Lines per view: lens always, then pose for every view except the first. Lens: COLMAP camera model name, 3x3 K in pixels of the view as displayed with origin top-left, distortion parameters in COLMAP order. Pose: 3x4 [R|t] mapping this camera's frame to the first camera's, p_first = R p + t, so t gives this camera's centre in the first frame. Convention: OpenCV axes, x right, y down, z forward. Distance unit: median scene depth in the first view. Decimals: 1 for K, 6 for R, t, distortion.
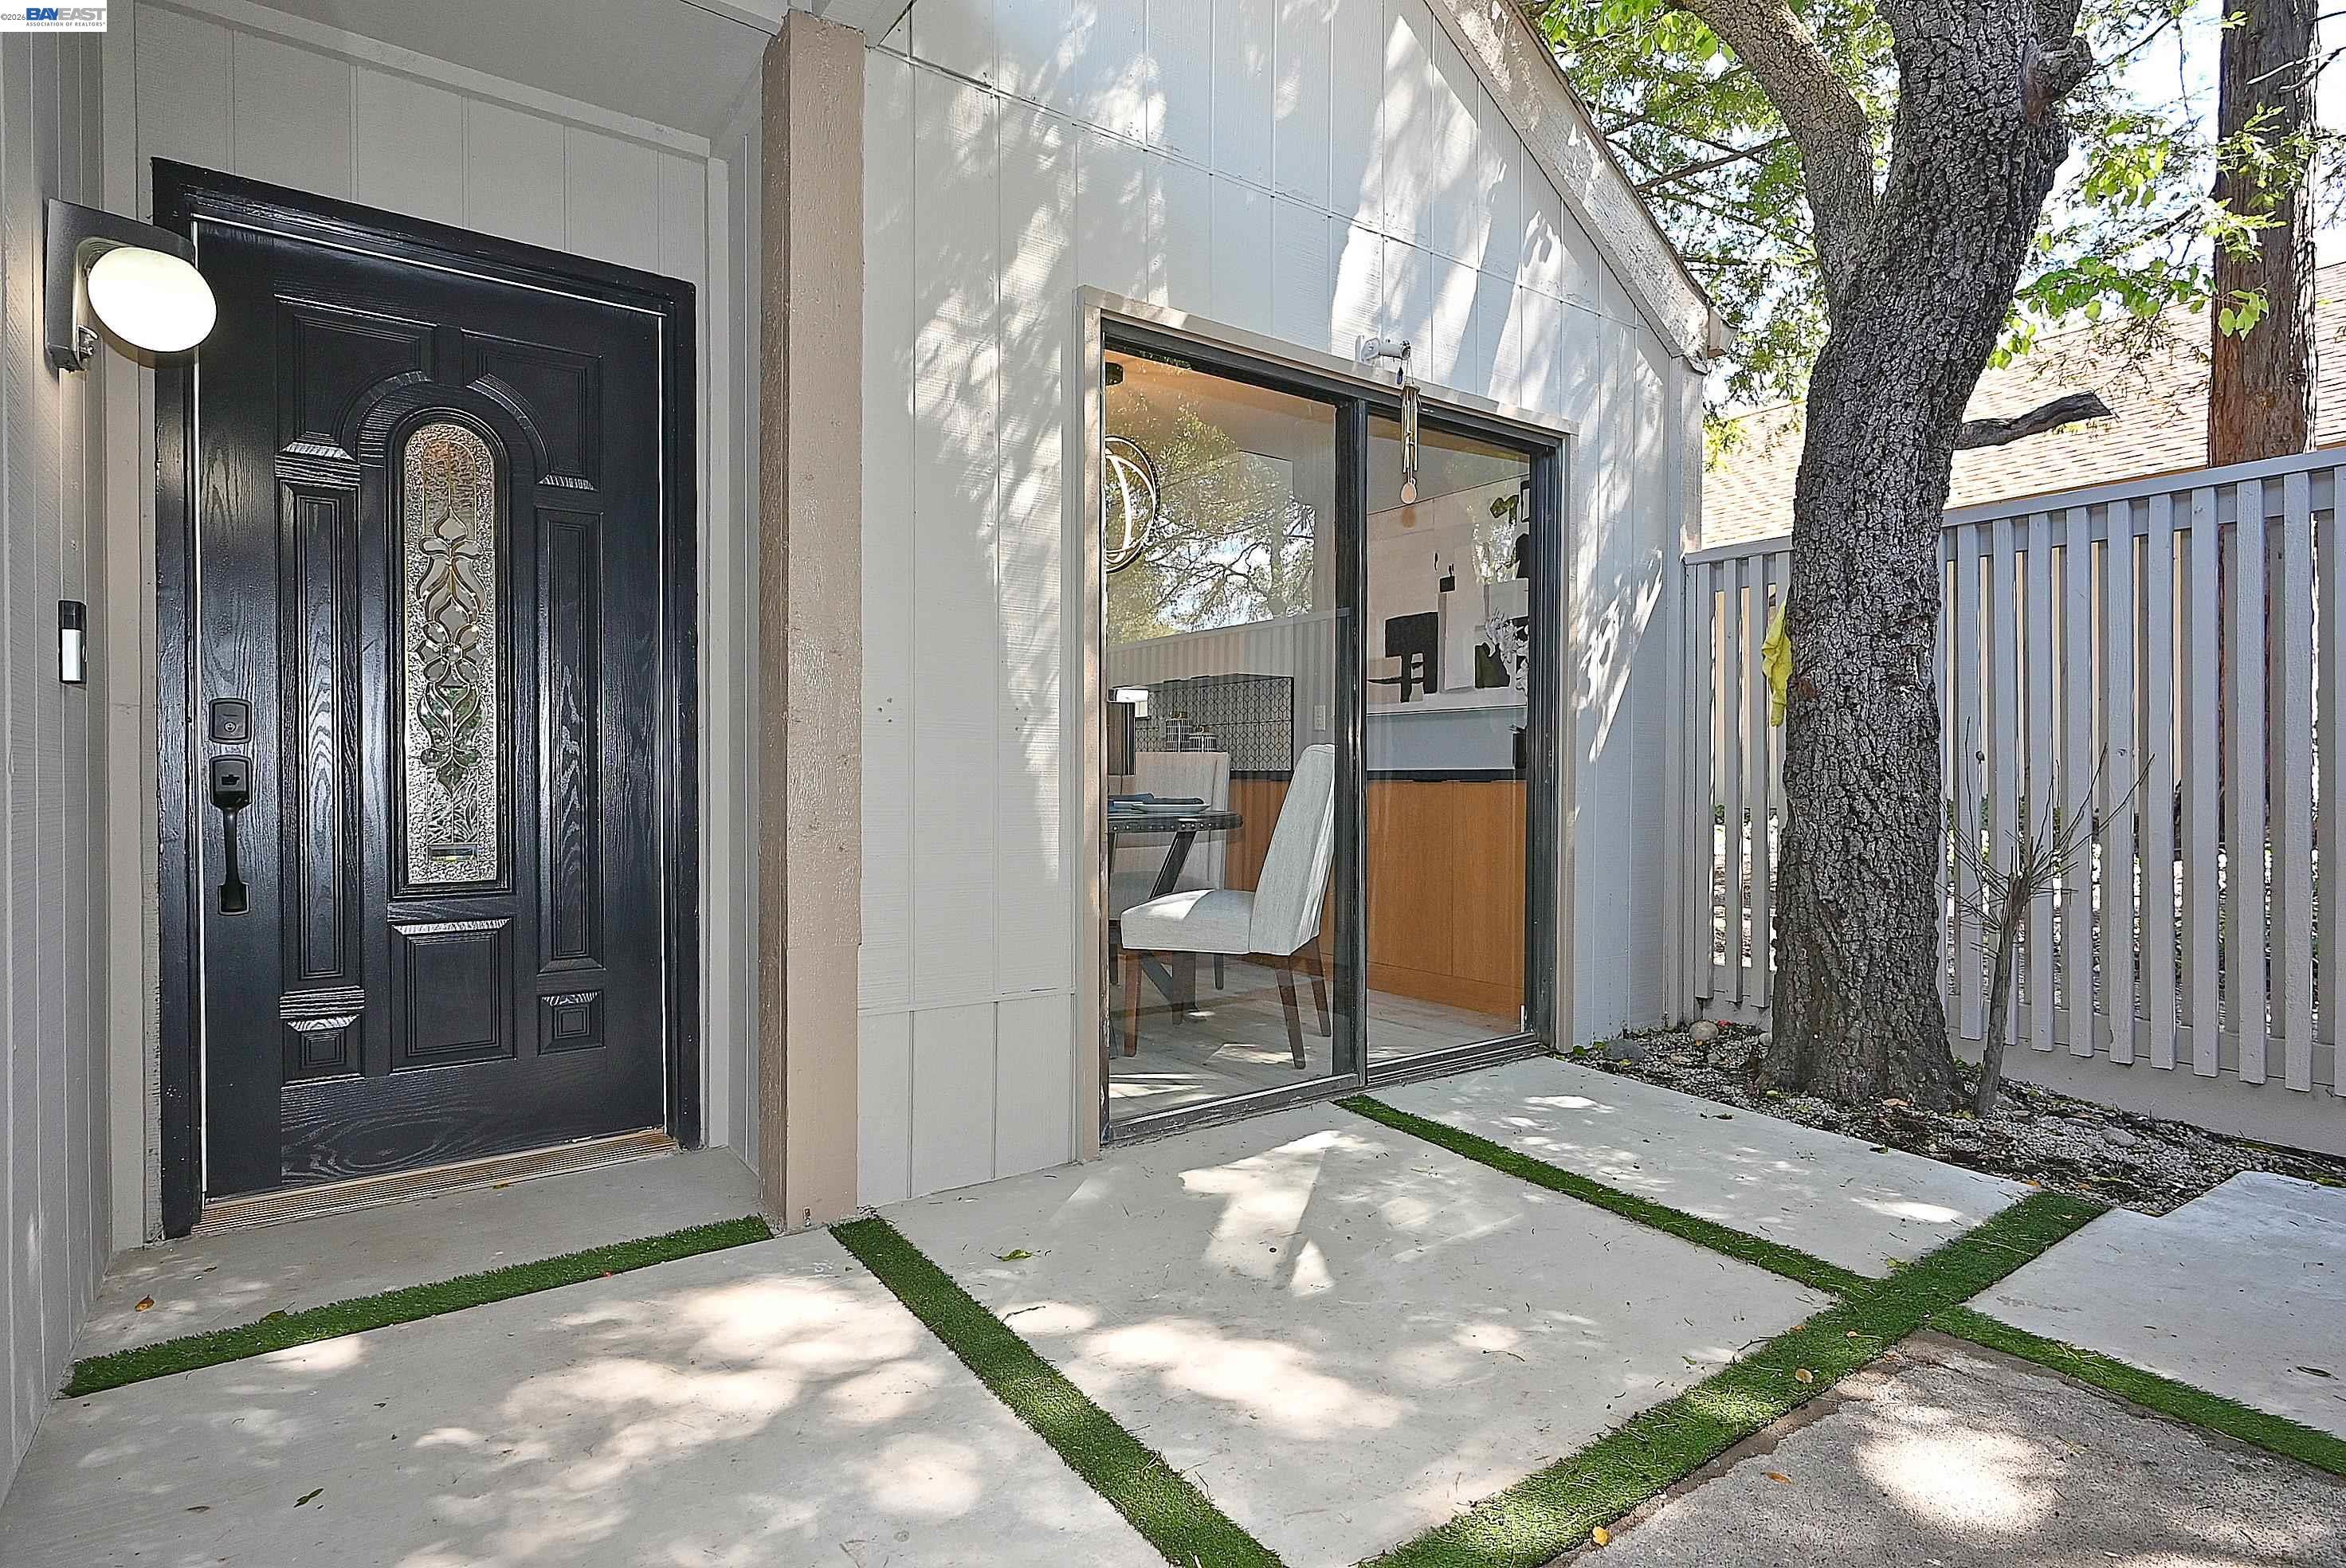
lens RADIAL K [[1172.4, 0, 1170.9], [0, 1172.4, 788.9], [0, 0, 1]] dist [-0.002613, 0.001120]
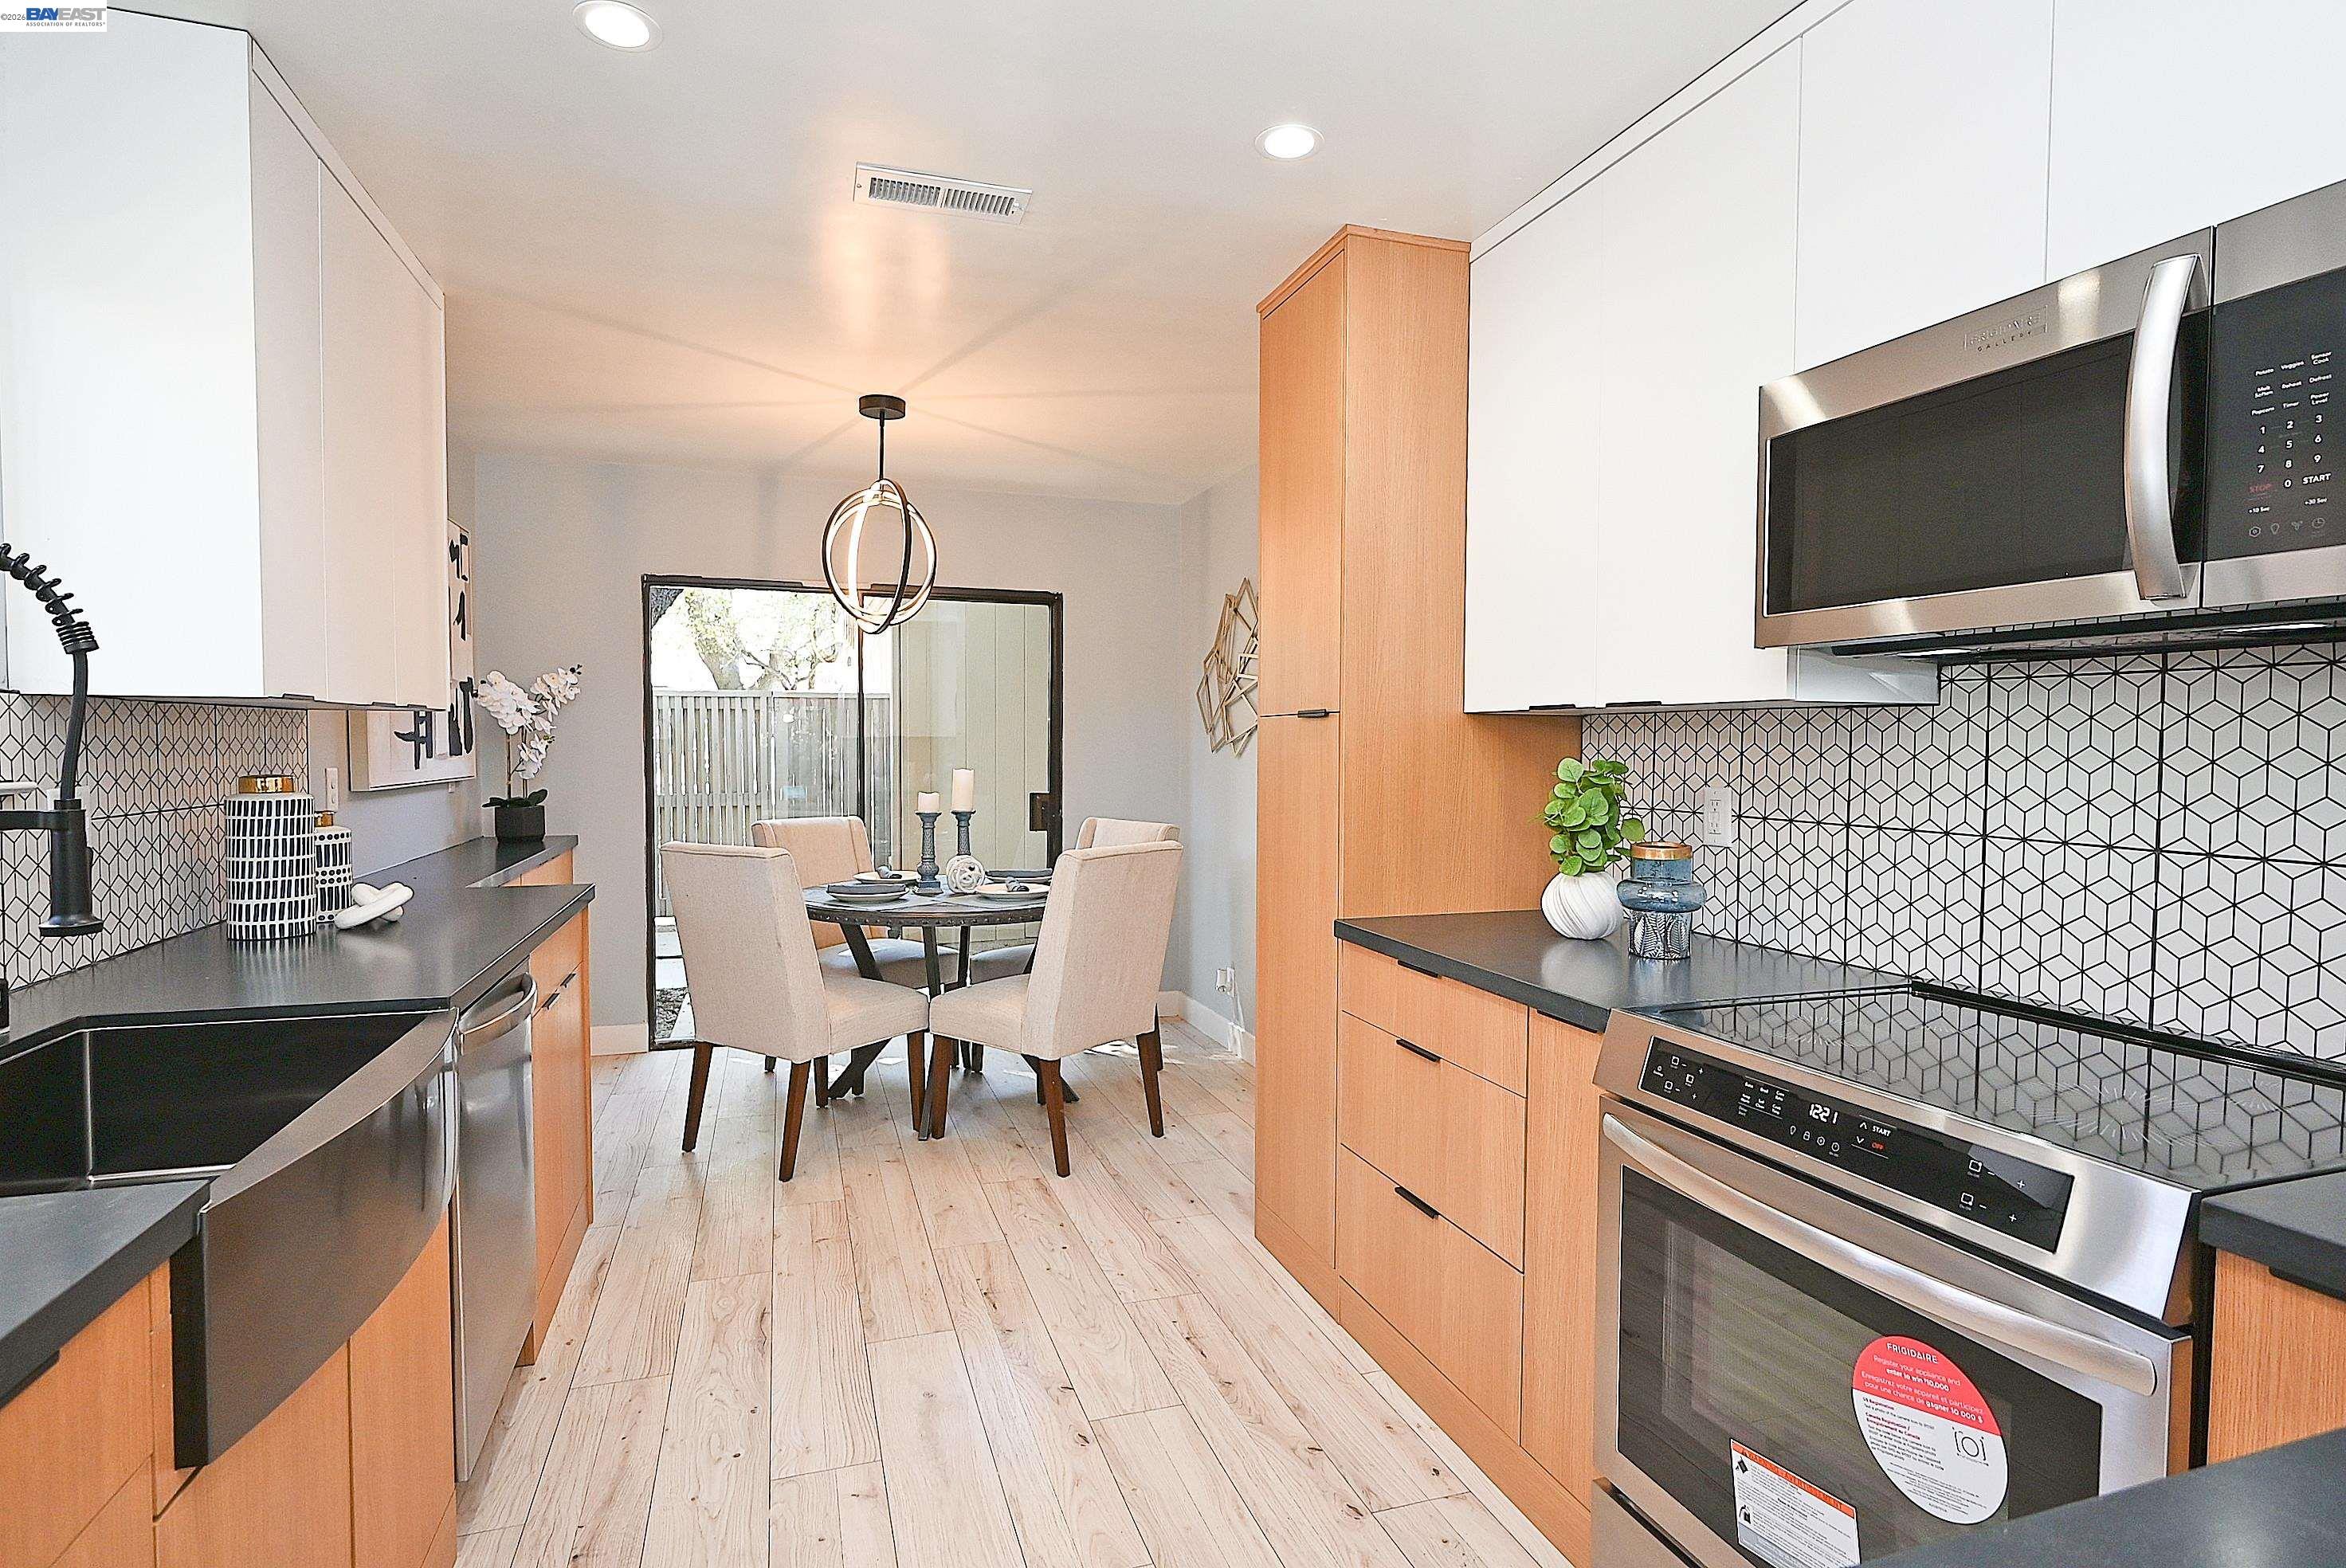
lens RADIAL K [[1188.4, 0, 1168.1], [0, 1188.4, 785.9], [0, 0, 1]] dist [-0.003690, 0.001656]
pose [[-0.956700, -0.017681, 0.290537, -0.902791], [-0.004252, 0.998896, 0.046787, -0.197849], [-0.291043, 0.043526, -0.955719, 3.105131]]
